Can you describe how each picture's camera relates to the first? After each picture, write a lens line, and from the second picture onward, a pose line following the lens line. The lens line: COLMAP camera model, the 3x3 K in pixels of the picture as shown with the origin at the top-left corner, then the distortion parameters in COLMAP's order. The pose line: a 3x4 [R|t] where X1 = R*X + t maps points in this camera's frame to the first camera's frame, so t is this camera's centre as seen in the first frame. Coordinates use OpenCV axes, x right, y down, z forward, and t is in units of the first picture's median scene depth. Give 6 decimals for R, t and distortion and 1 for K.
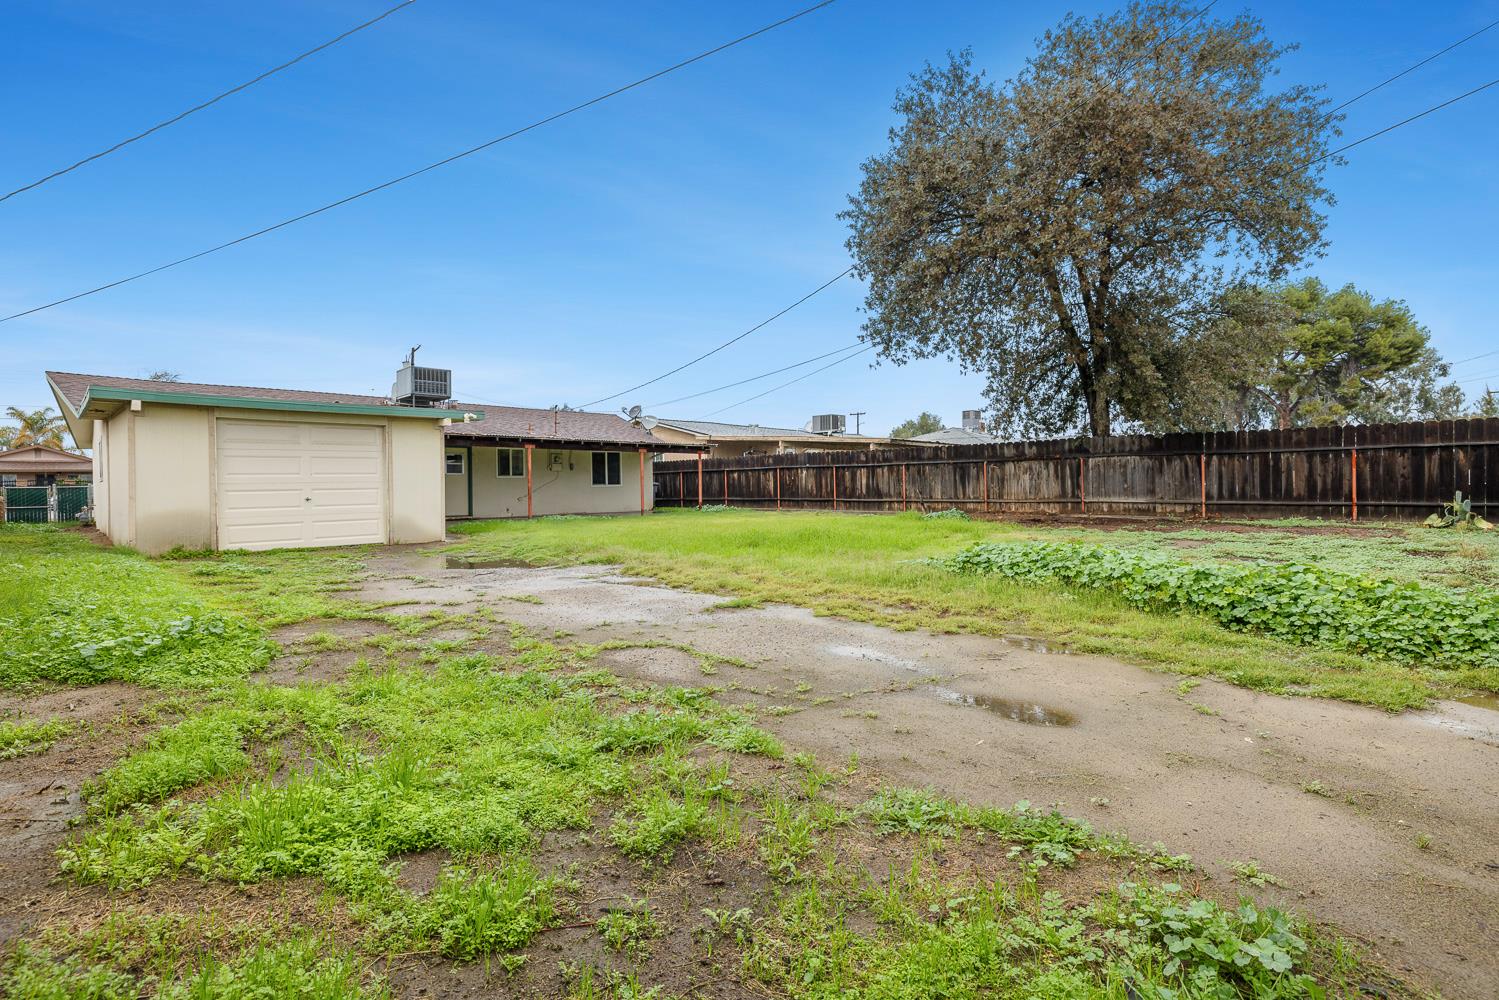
lens RADIAL K [[736.0, 0, 749.8], [0, 736.0, 493.3], [0, 0, 1]] dist [-0.000203, -0.000007]
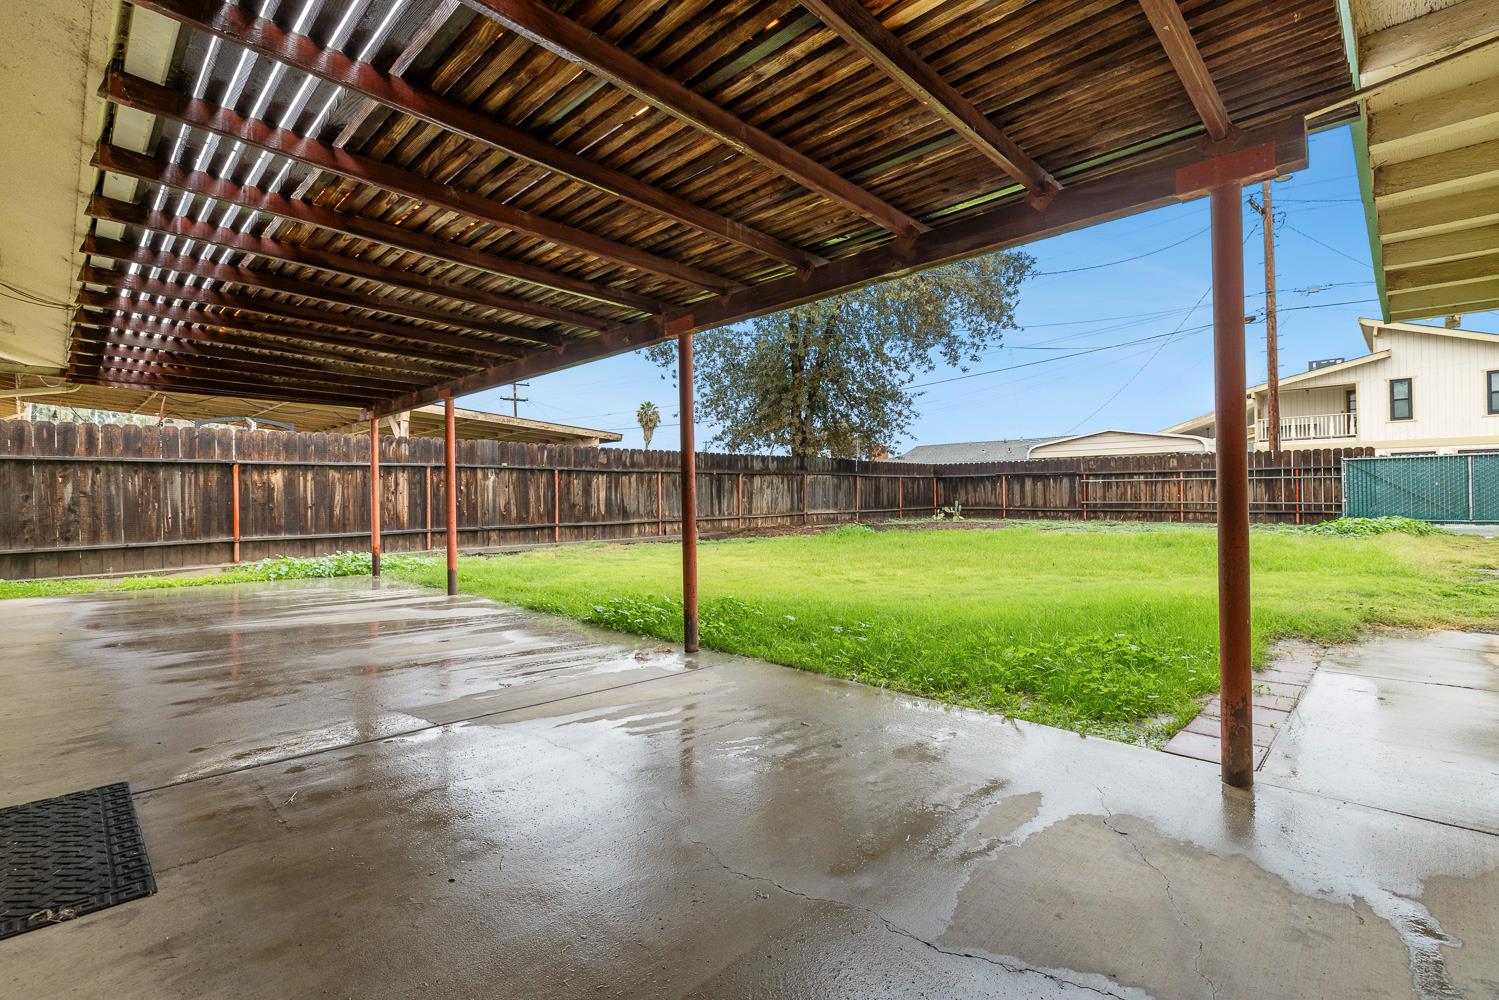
lens RADIAL K [[683.1, 0, 742.9], [0, 683.1, 497.7], [0, 0, 1]] dist [0.002330, 0.000107]
pose [[-0.026746, 0.002793, 0.999638, -0.471891], [0.017713, 0.999840, -0.002319, -0.010242], [-0.999485, 0.017644, -0.026791, 0.913099]]
